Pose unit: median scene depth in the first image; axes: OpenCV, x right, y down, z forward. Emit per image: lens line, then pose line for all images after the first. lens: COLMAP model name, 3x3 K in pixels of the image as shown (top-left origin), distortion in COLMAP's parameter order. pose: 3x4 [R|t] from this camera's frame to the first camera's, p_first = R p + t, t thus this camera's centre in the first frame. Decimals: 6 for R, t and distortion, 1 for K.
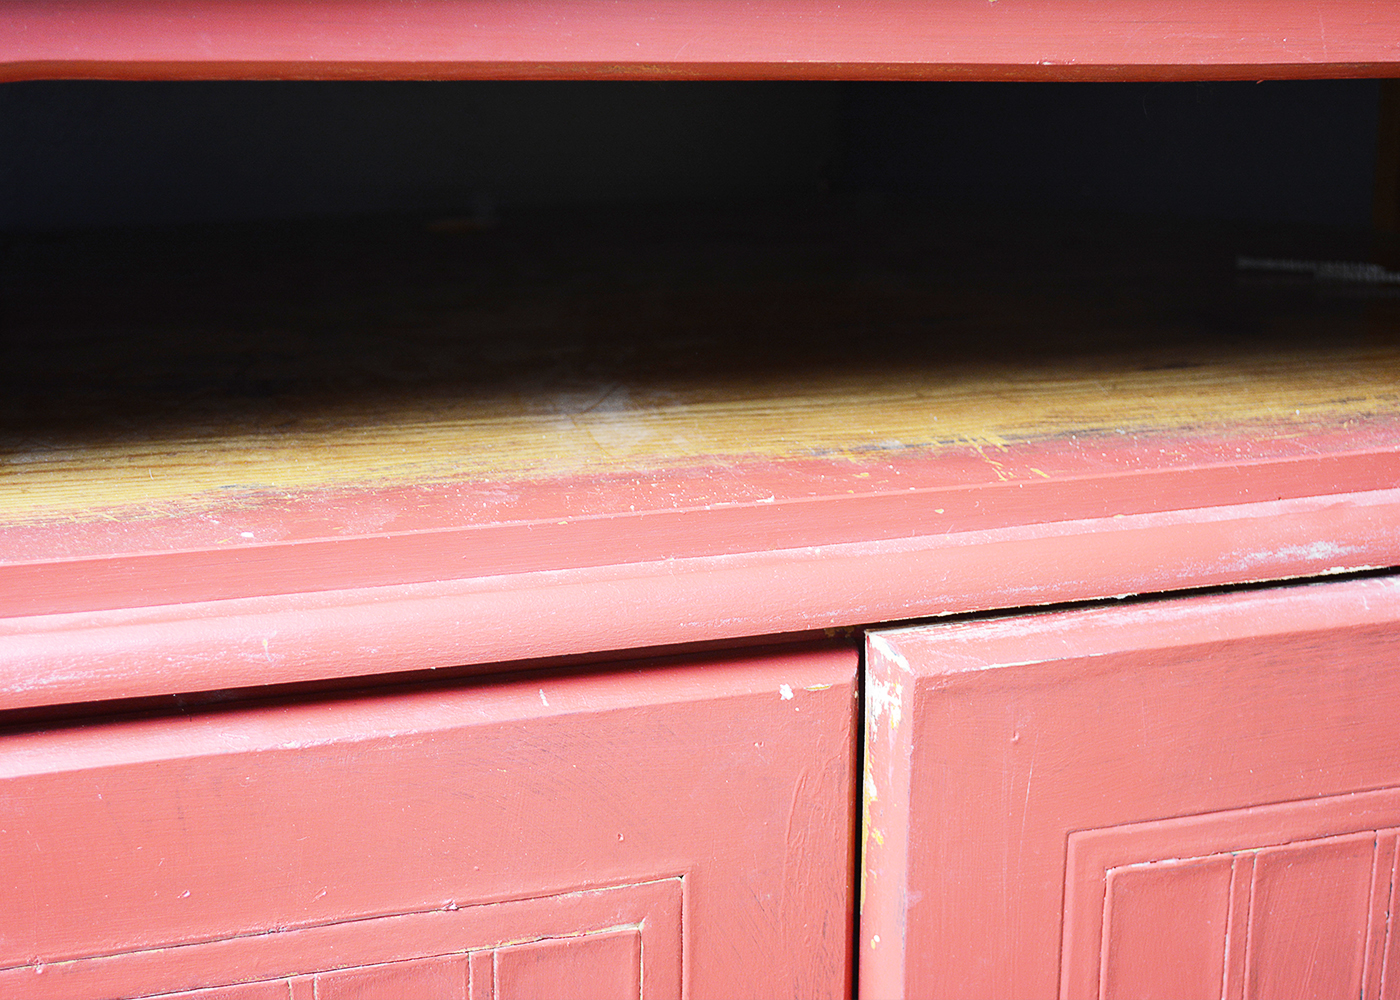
lens RADIAL K [[2239.6, 0, 701.0], [0, 2239.6, 504.7], [0, 0, 1]] dist [-0.016713, 0.000000]
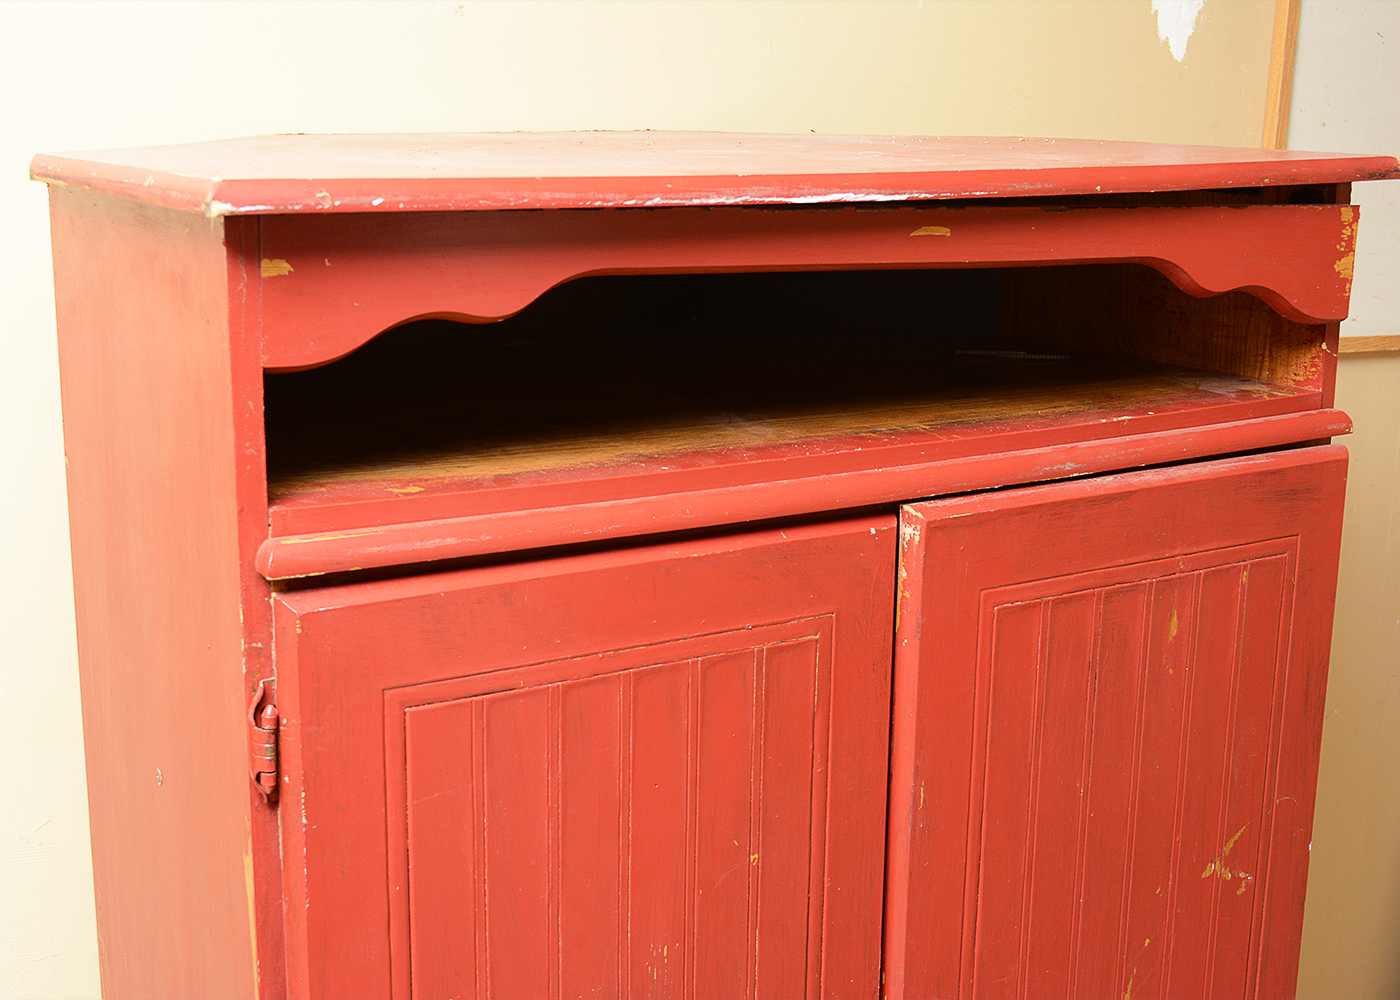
lens RADIAL K [[1851.3, 0, 697.0], [0, 1851.3, 501.0], [0, 0, 1]] dist [-0.027567, 0.000000]
pose [[0.968733, -0.043235, 0.244310, -0.594767], [0.054527, 0.997725, -0.039643, 0.116543], [-0.242040, 0.051725, 0.968887, -0.802618]]
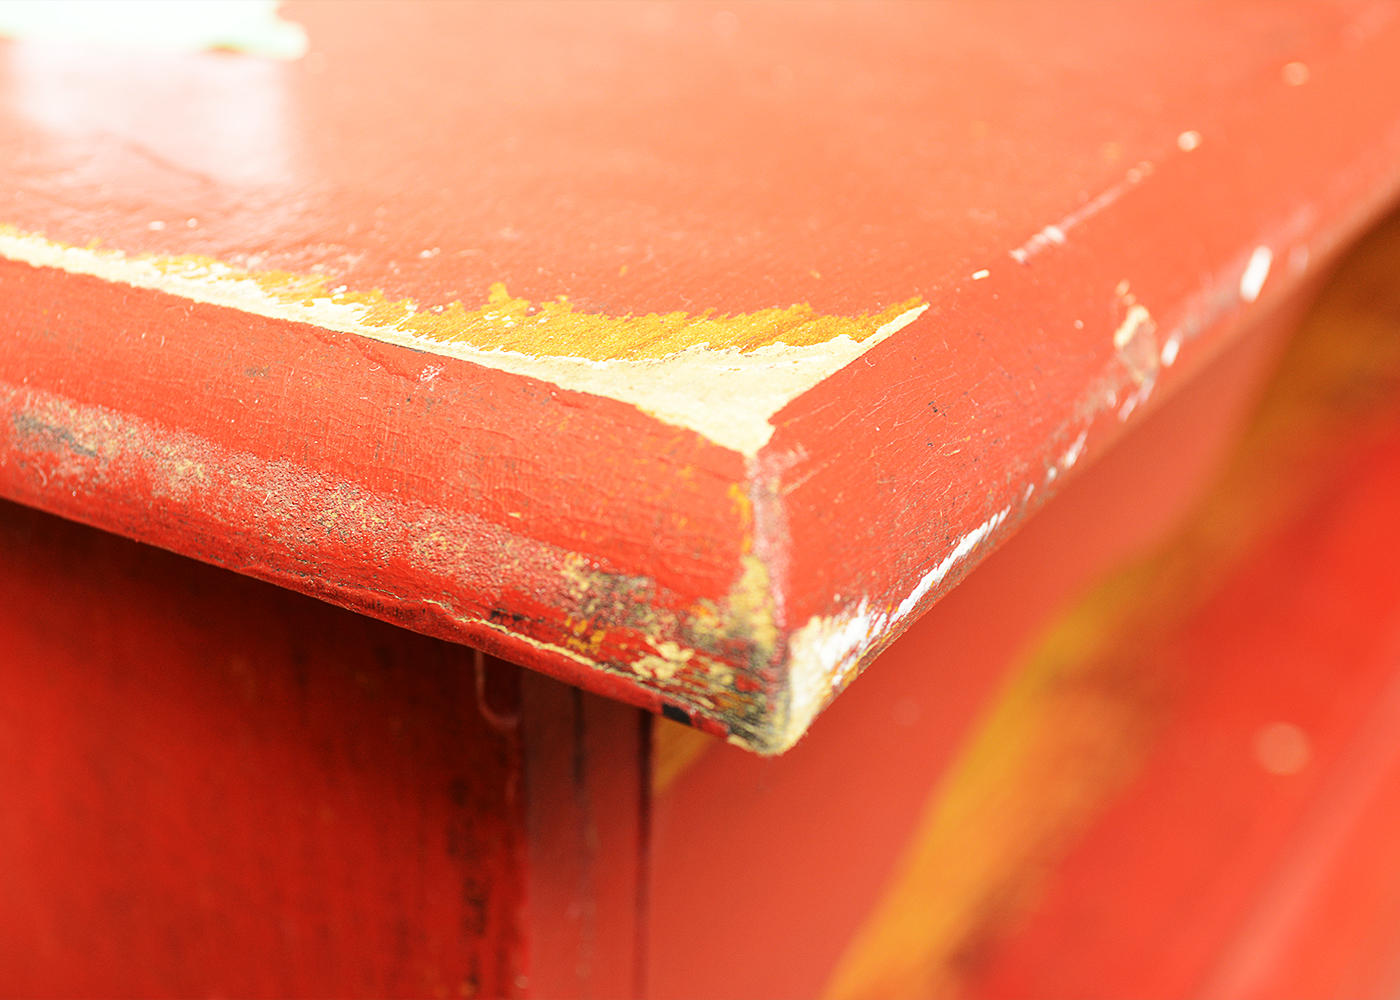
lens RADIAL K [[2289.7, 0, 699.2], [0, 2289.7, 500.2], [0, 0, 1]] dist [-0.025710, 0.000000]
pose [[0.750836, -0.277326, 0.599445, -0.737148], [0.163393, 0.957360, 0.238254, -0.260918], [-0.639959, -0.080945, 0.764134, 0.500381]]
